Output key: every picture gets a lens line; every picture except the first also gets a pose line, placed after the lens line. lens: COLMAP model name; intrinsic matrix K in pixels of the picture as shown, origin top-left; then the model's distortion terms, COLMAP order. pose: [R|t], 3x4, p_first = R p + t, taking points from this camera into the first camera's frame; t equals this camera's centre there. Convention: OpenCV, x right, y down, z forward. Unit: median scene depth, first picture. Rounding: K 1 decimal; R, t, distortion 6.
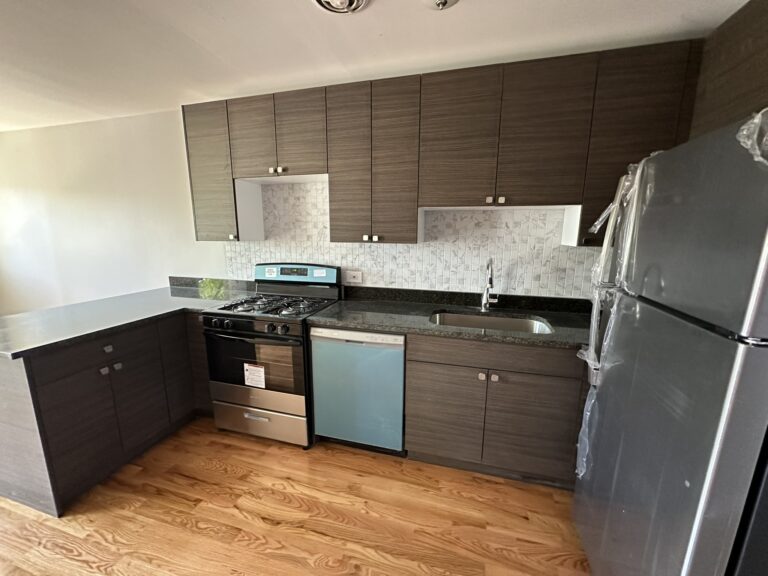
lens RADIAL K [[305.4, 0, 383.0], [0, 305.4, 287.9], [0, 0, 1]] dist [-0.002177, 0.000658]
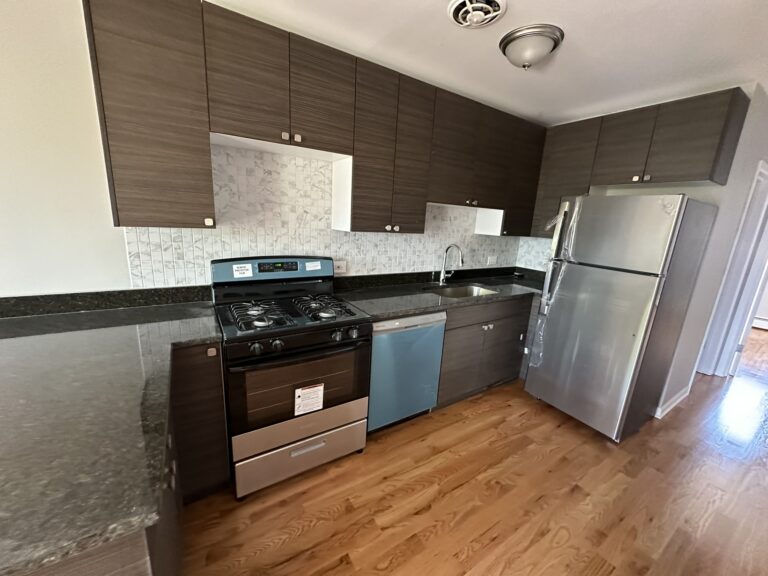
lens RADIAL K [[305.4, 0, 383.8], [0, 305.4, 288.1], [0, 0, 1]] dist [-0.002177, 0.000658]
pose [[0.669209, -0.134756, 0.730753, -0.834978], [0.082682, 0.990816, 0.106995, -0.073300], [-0.738460, -0.011182, 0.674205, 0.312170]]
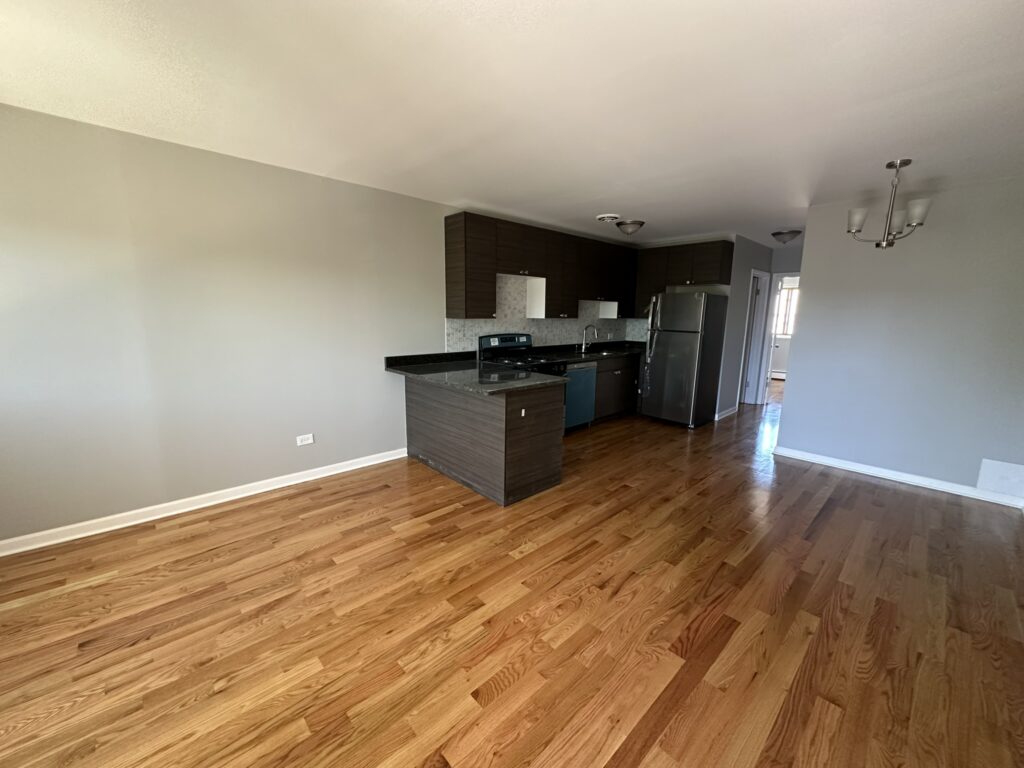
lens RADIAL K [[407.2, 0, 512.3], [0, 407.2, 384.9], [0, 0, 1]] dist [-0.002177, 0.000658]
pose [[0.519455, -0.147217, 0.841721, -2.281454], [0.145738, 0.985878, 0.082491, 0.000373], [-0.841978, 0.079820, 0.533574, -0.008582]]
